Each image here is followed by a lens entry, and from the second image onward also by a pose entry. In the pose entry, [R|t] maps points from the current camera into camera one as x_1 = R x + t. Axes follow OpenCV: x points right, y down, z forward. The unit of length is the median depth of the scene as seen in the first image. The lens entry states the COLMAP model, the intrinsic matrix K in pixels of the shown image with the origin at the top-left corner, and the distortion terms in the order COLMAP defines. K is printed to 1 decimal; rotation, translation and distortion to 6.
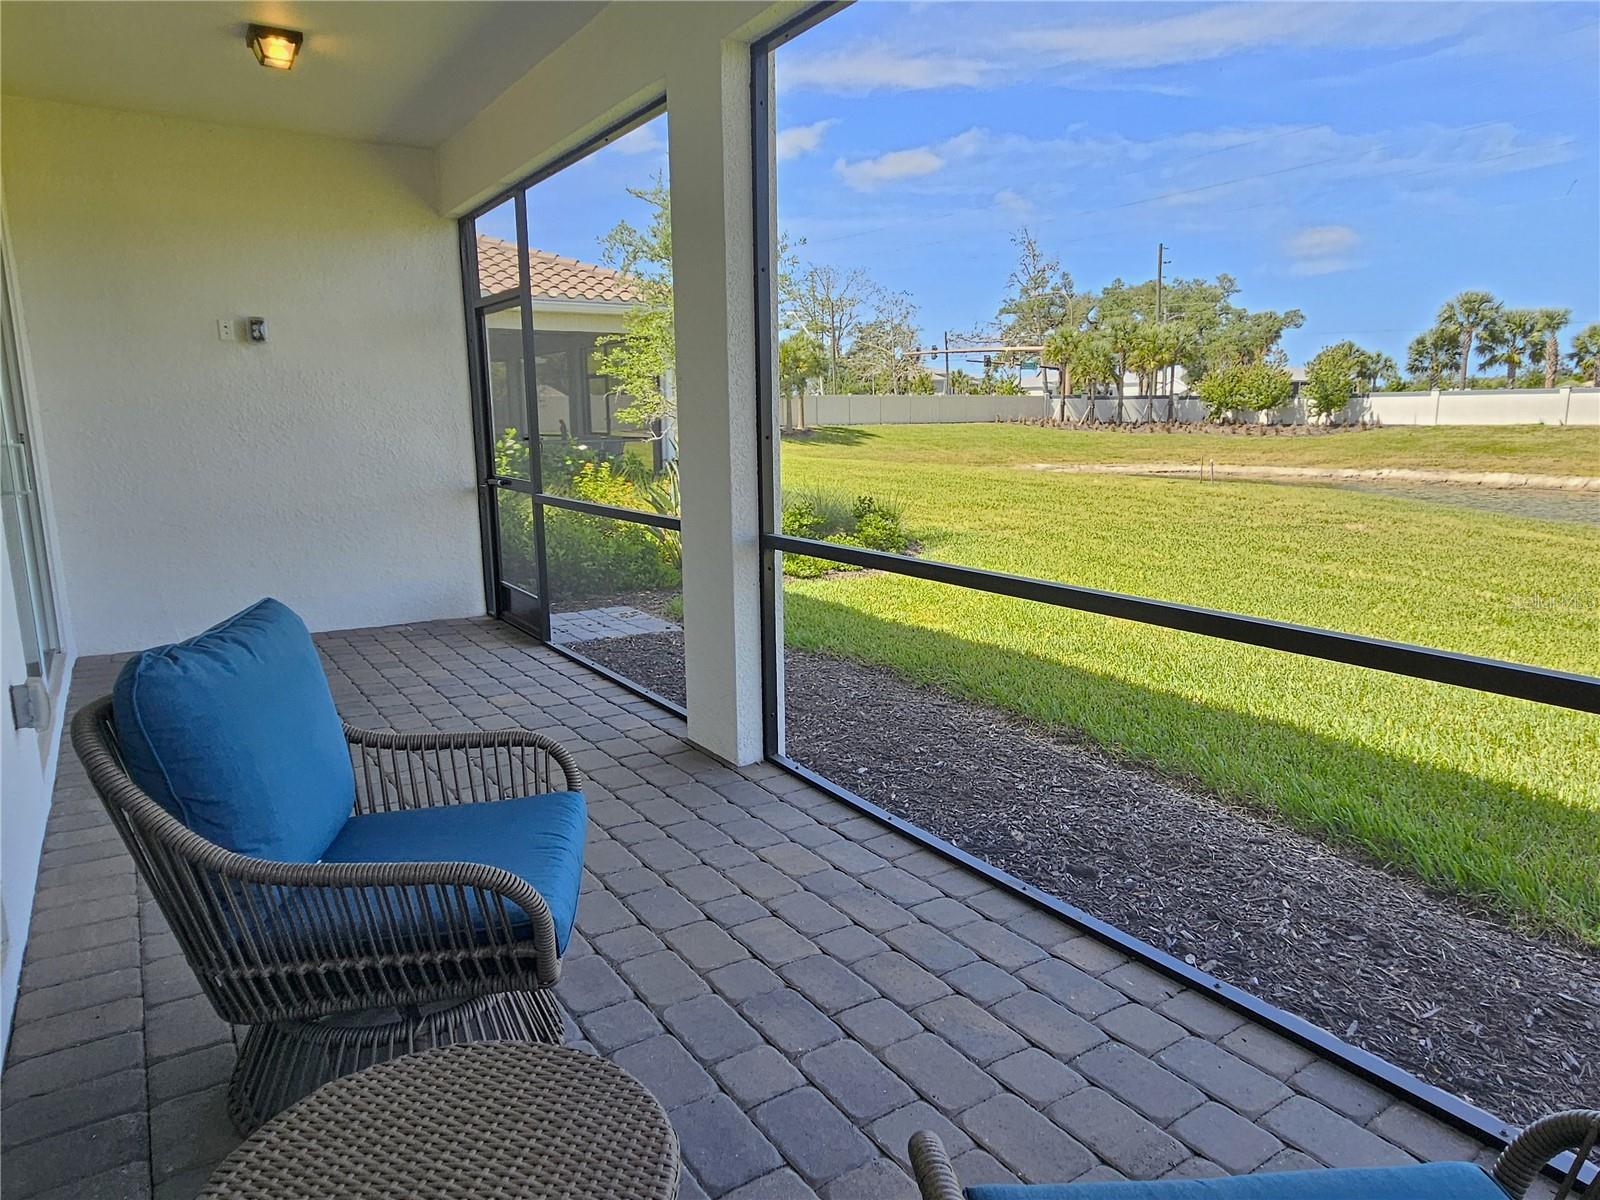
lens RADIAL K [[1021.6, 0, 801.1], [0, 1021.6, 599.7], [0, 0, 1]] dist [0.007484, -0.008486]
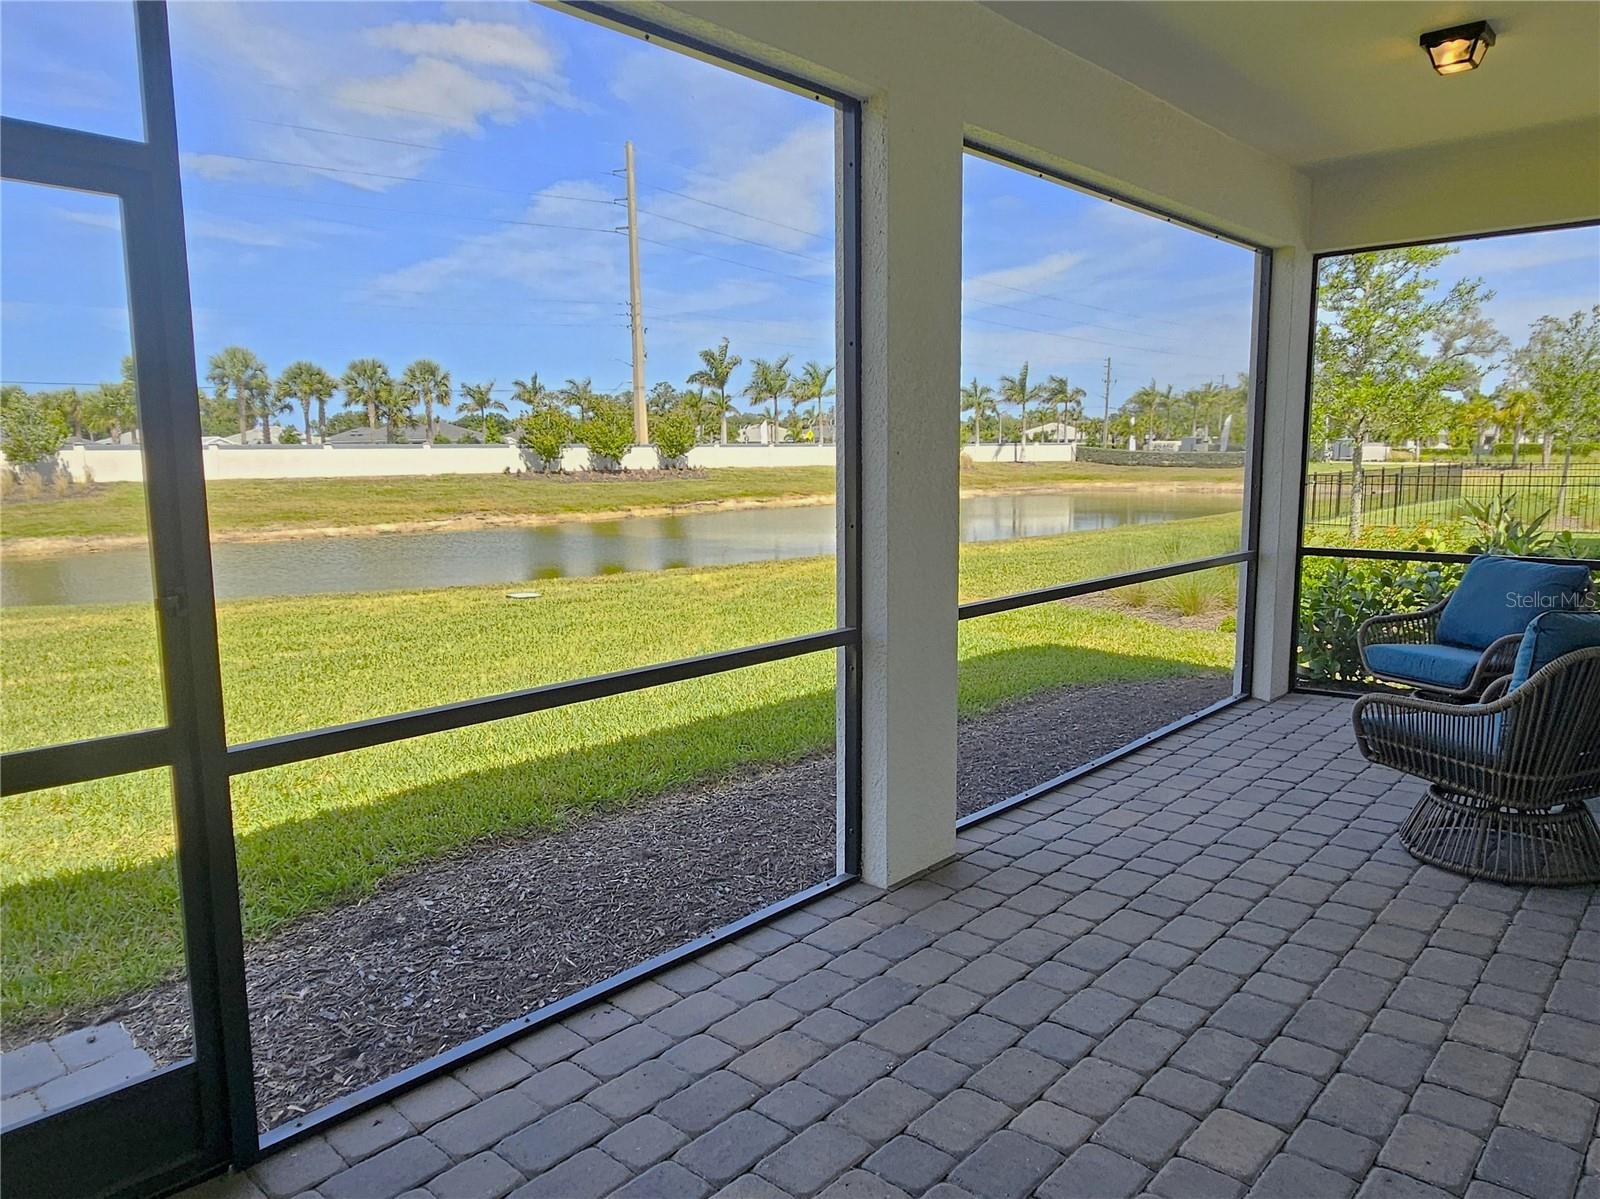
lens RADIAL K [[1021.6, 0, 803.3], [0, 1021.6, 605.0], [0, 0, 1]] dist [0.007484, -0.008486]
pose [[-0.224577, -0.137449, 0.964714, -1.116197], [0.179962, 0.967123, 0.179685, -0.319854], [-0.957695, 0.213965, -0.192458, 1.517379]]
